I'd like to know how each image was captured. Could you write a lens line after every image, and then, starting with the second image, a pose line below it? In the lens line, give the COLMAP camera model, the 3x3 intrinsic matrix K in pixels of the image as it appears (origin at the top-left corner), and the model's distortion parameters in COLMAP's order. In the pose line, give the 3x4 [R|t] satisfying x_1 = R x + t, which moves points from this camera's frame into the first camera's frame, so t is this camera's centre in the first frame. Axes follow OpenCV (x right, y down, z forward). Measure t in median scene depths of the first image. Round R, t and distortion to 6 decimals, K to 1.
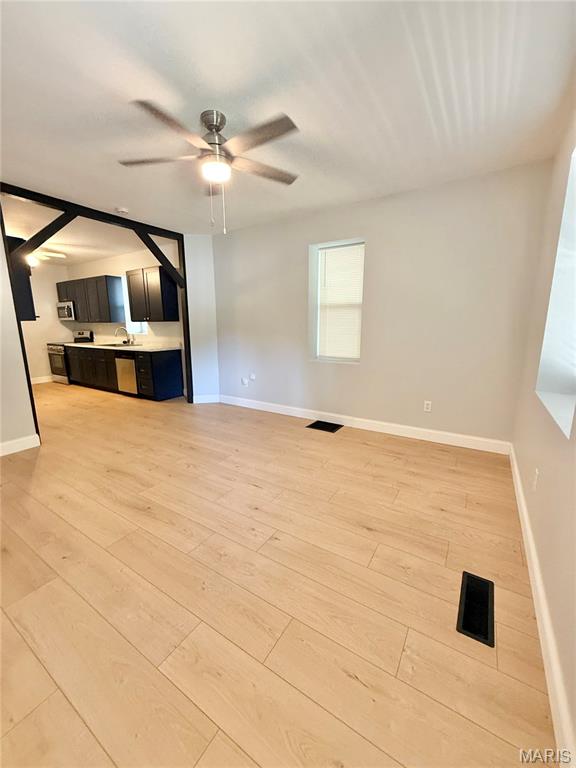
lens RADIAL K [[305.7, 0, 288.0], [0, 305.7, 384.0], [0, 0, 1]] dist [0.000110, 0.000306]
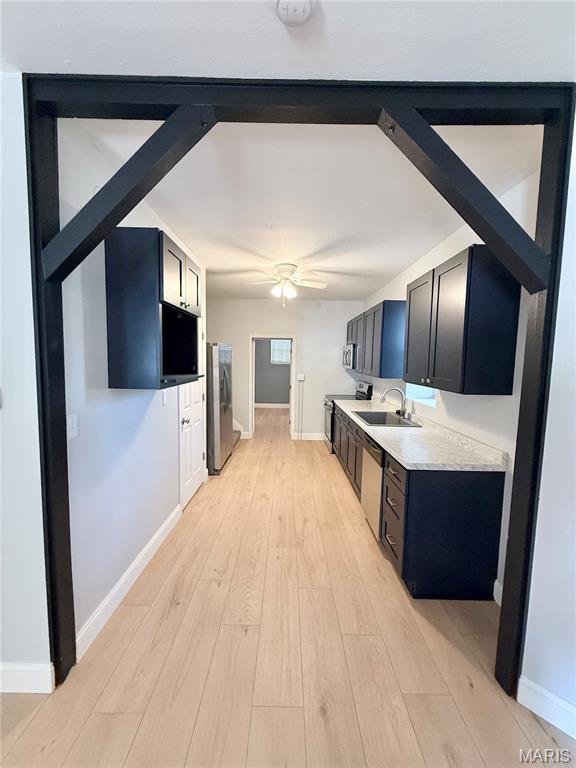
lens RADIAL K [[305.7, 0, 288.0], [0, 305.7, 384.0], [0, 0, 1]] dist [0.000110, 0.000306]
pose [[0.537395, 0.086463, -0.838886, -0.180051], [-0.188470, 0.981885, -0.019533, -0.144944], [0.822001, 0.168602, 0.543956, 0.533865]]
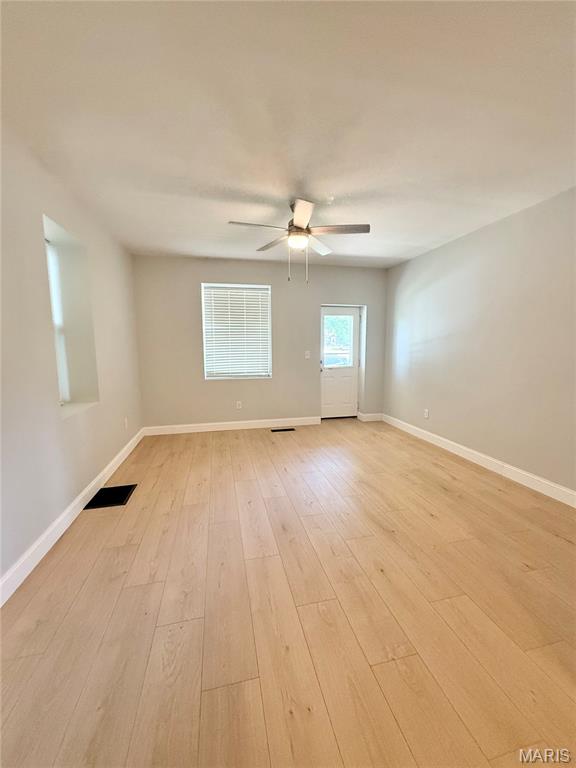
lens RADIAL K [[305.7, 0, 288.0], [0, 305.7, 384.0], [0, 0, 1]] dist [0.000110, 0.000306]
pose [[-0.709411, -0.077287, 0.700545, -0.419057], [0.148834, 0.955126, 0.256091, -0.150011], [-0.688901, 0.285938, -0.666074, 0.730070]]
